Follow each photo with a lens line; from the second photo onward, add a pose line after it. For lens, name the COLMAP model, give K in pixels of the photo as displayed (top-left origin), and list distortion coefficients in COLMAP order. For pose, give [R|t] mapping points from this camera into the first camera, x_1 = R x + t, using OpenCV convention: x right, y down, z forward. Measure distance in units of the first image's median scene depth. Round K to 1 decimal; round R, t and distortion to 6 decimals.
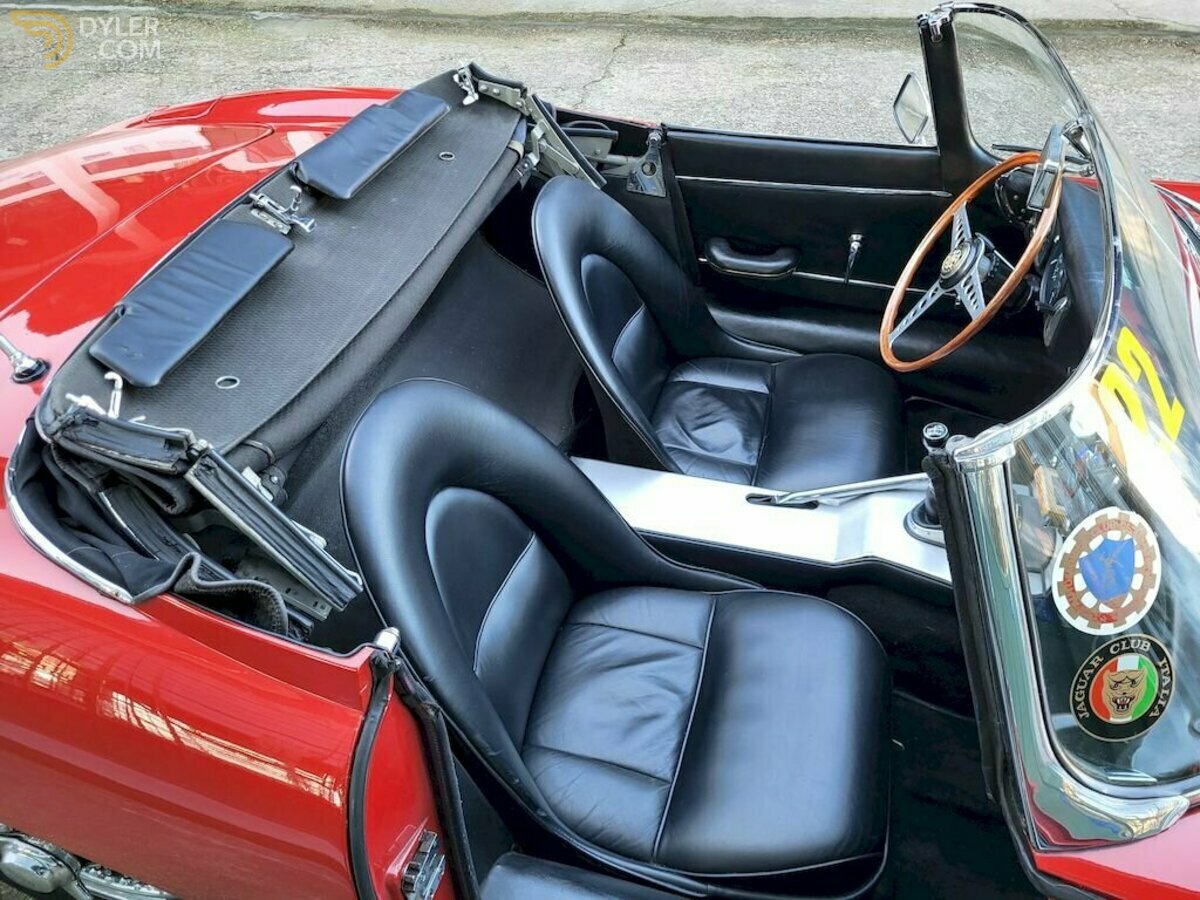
lens RADIAL K [[907.0, 0, 600.0], [0, 907.0, 450.0], [0, 0, 1]] dist [0.023649, -0.005179]
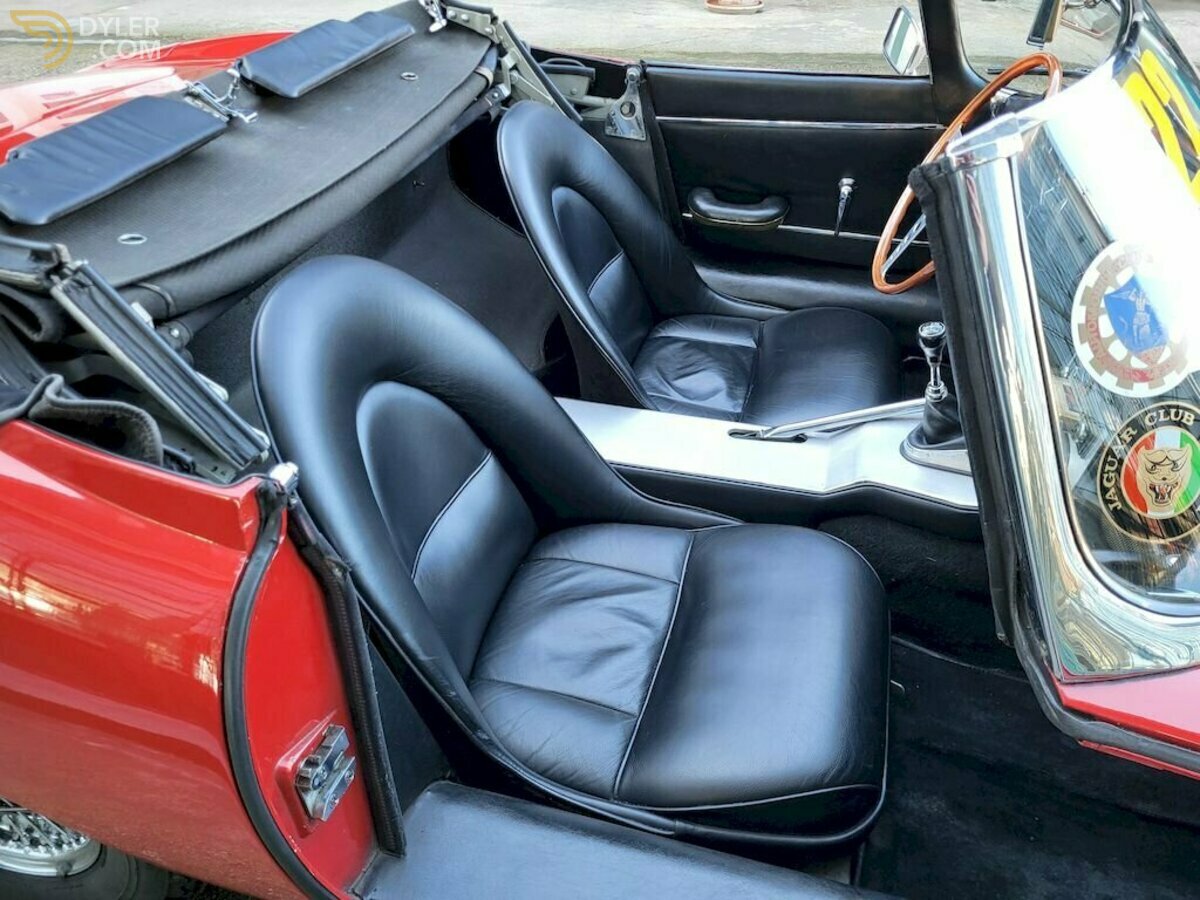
lens RADIAL K [[910.3, 0, 605.6], [0, 910.3, 444.9], [0, 0, 1]] dist [0.045713, -0.034893]
pose [[0.999989, 0.002522, 0.003835, 0.040440], [-0.002254, 0.997660, -0.068336, 0.154982], [-0.003999, 0.068327, 0.997655, 0.099357]]
